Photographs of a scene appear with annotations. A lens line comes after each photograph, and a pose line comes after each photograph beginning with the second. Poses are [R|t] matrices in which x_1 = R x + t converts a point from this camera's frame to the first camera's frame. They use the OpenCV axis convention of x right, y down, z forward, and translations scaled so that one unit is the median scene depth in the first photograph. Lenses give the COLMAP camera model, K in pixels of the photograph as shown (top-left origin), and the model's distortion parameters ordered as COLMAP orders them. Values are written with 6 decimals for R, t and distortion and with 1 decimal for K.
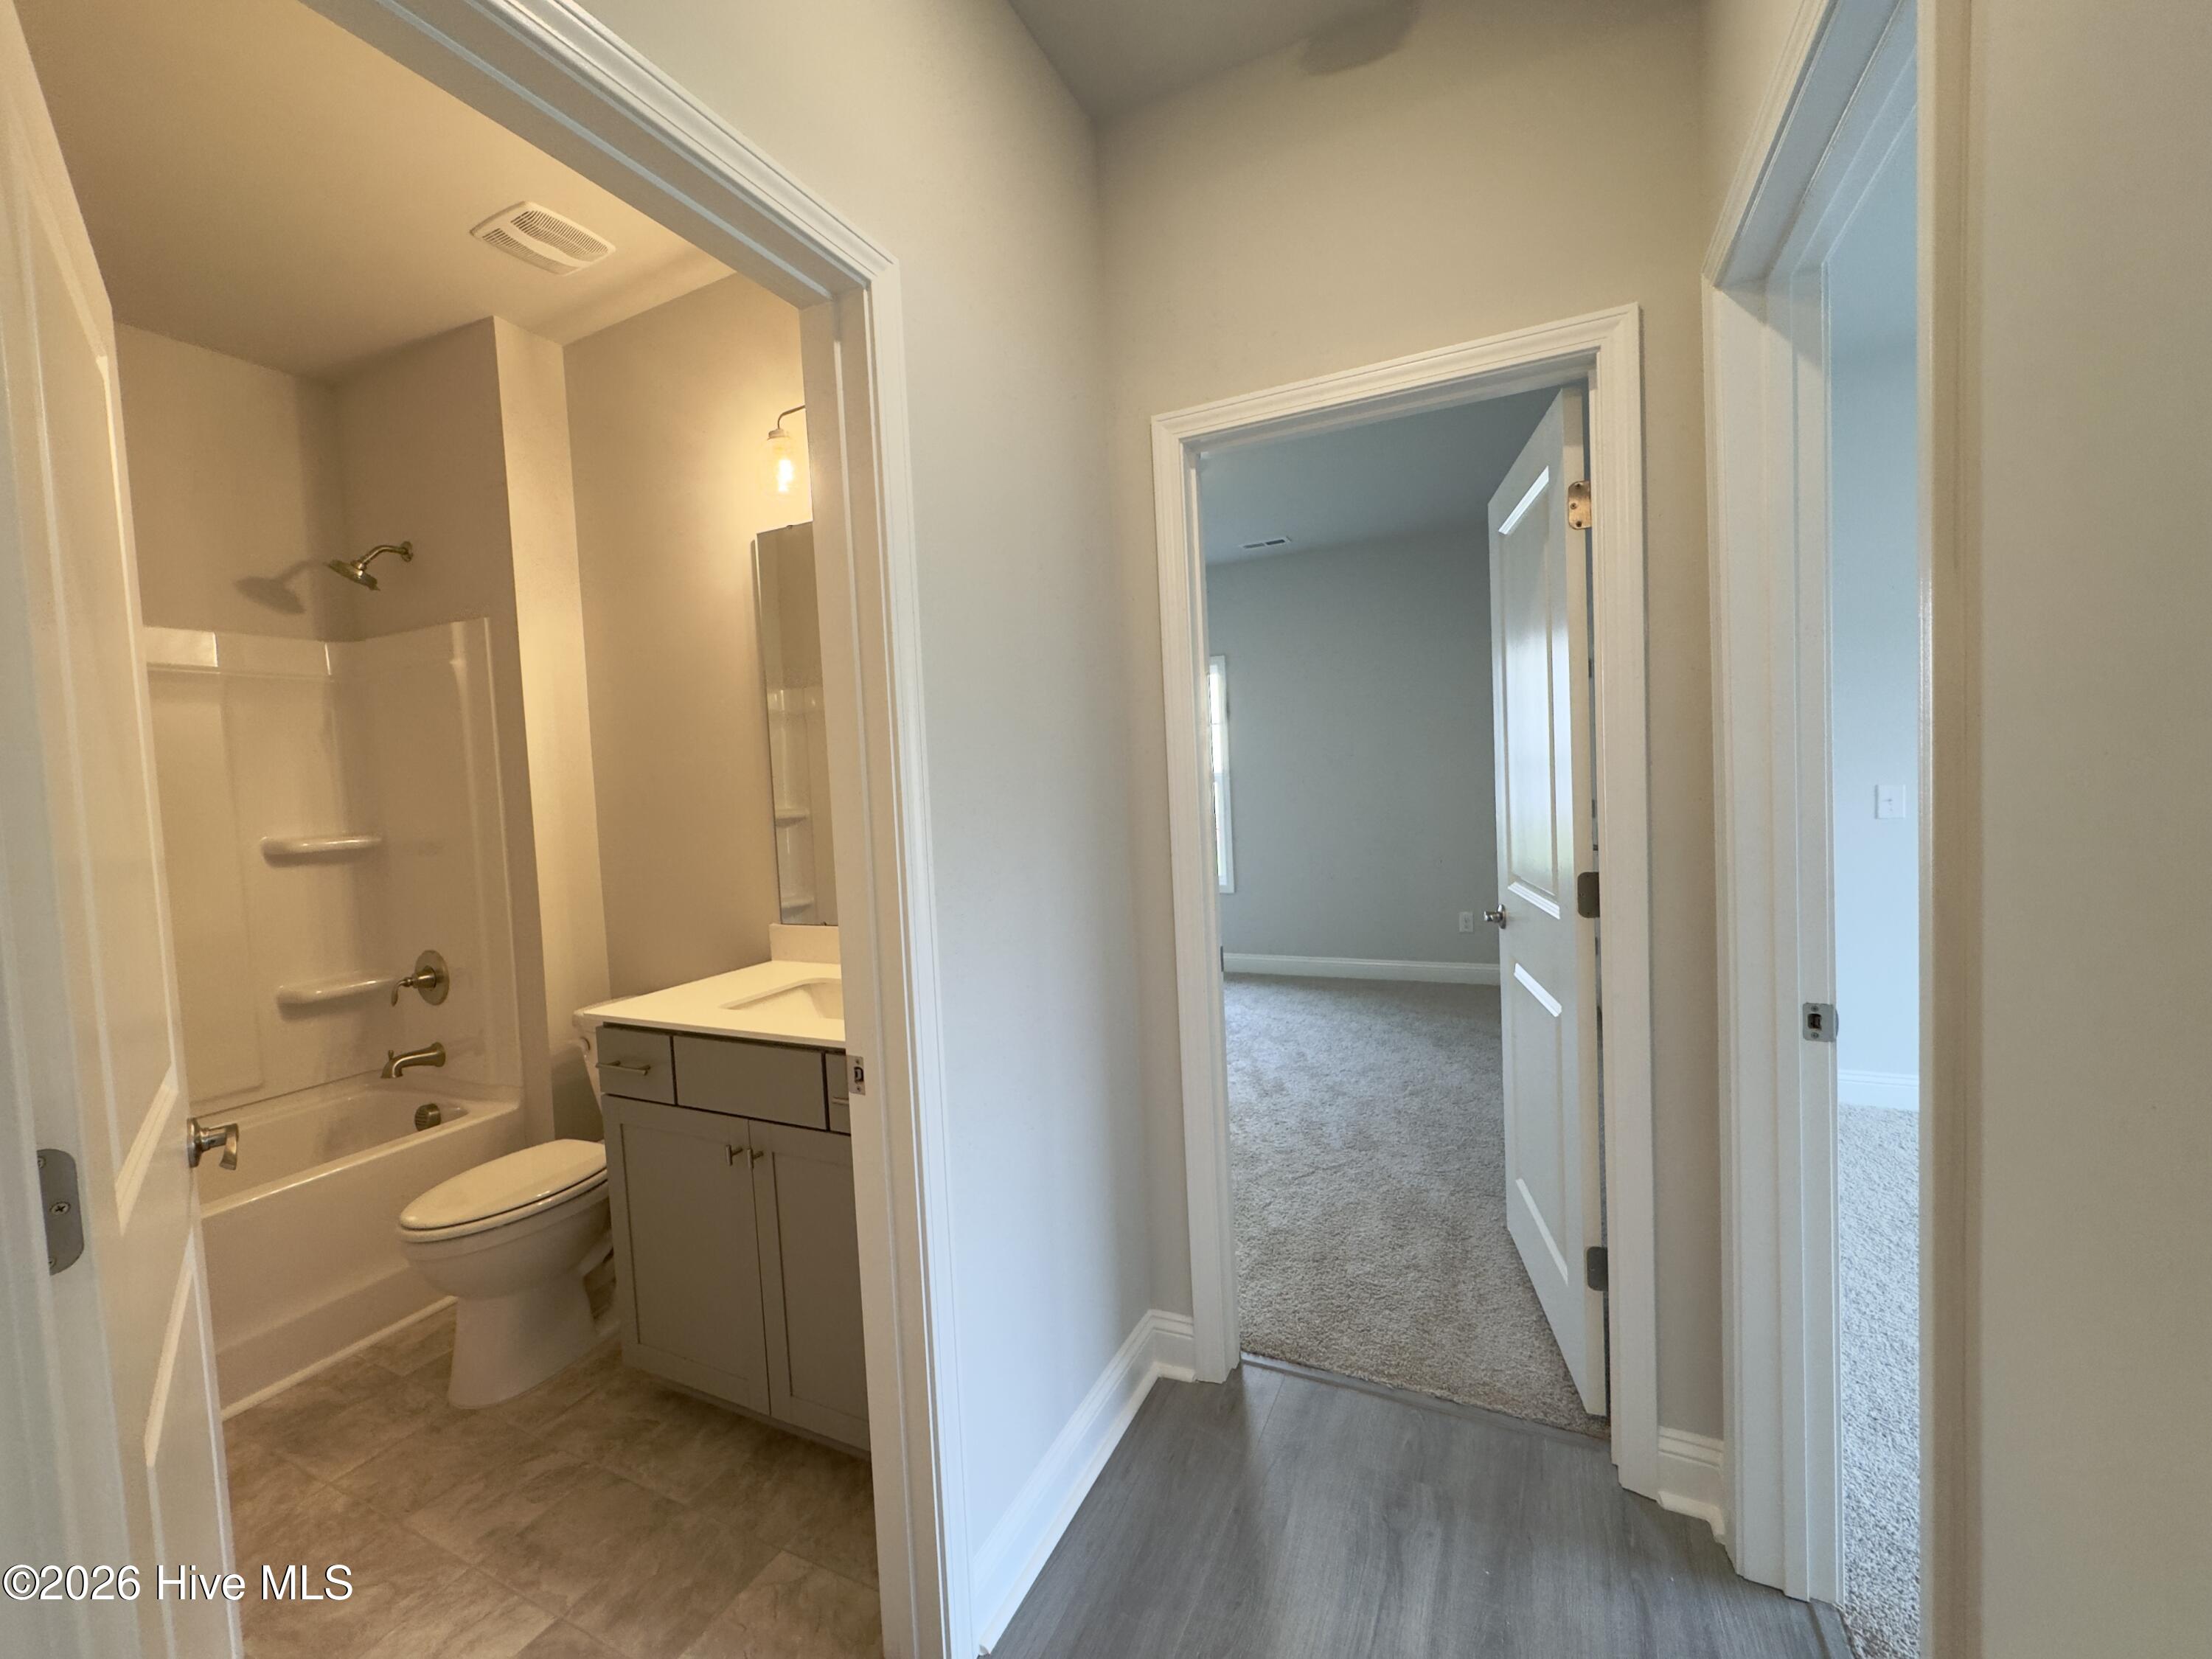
lens RADIAL K [[883.9, 0, 1104.3], [0, 883.9, 825.0], [0, 0, 1]] dist [-0.001382, -0.000267]
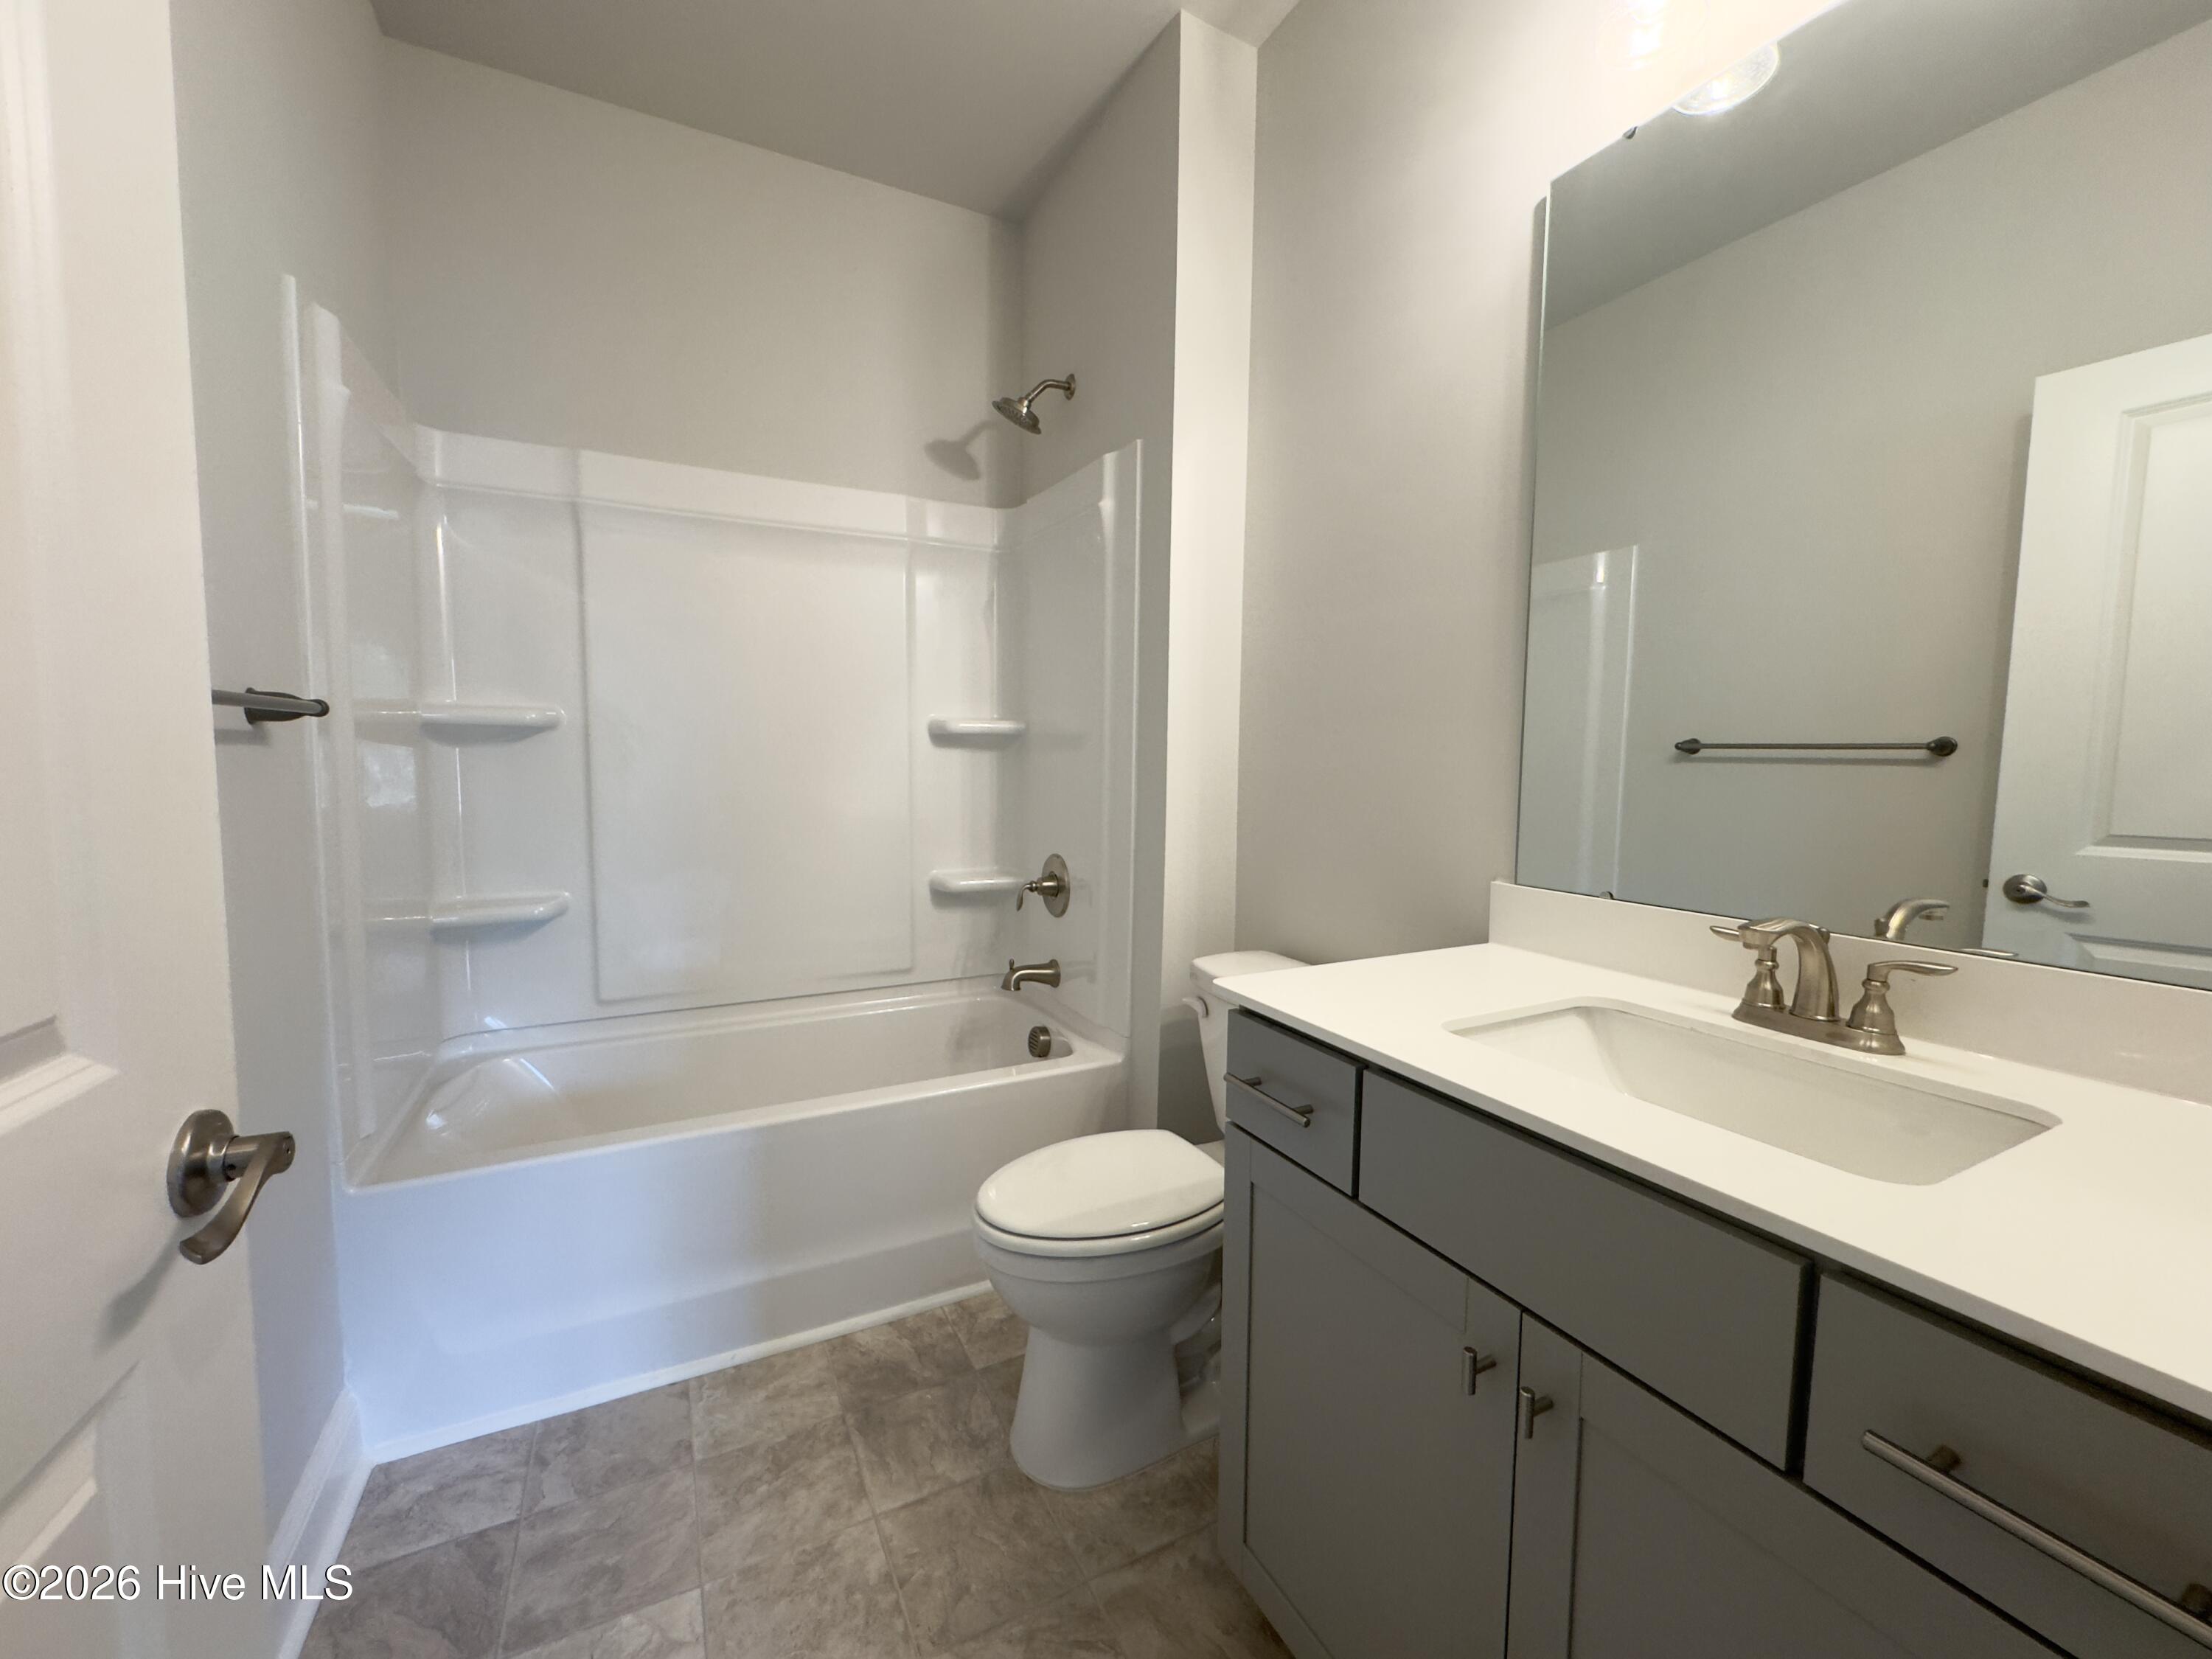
lens RADIAL K [[883.9, 0, 1104.3], [0, 883.9, 825.0], [0, 0, 1]] dist [-0.001382, -0.000267]
pose [[0.797955, 0.106423, -0.593246, -0.222087], [-0.079784, 0.994277, 0.071050, 0.050084], [0.597413, -0.009363, 0.801879, 0.346898]]
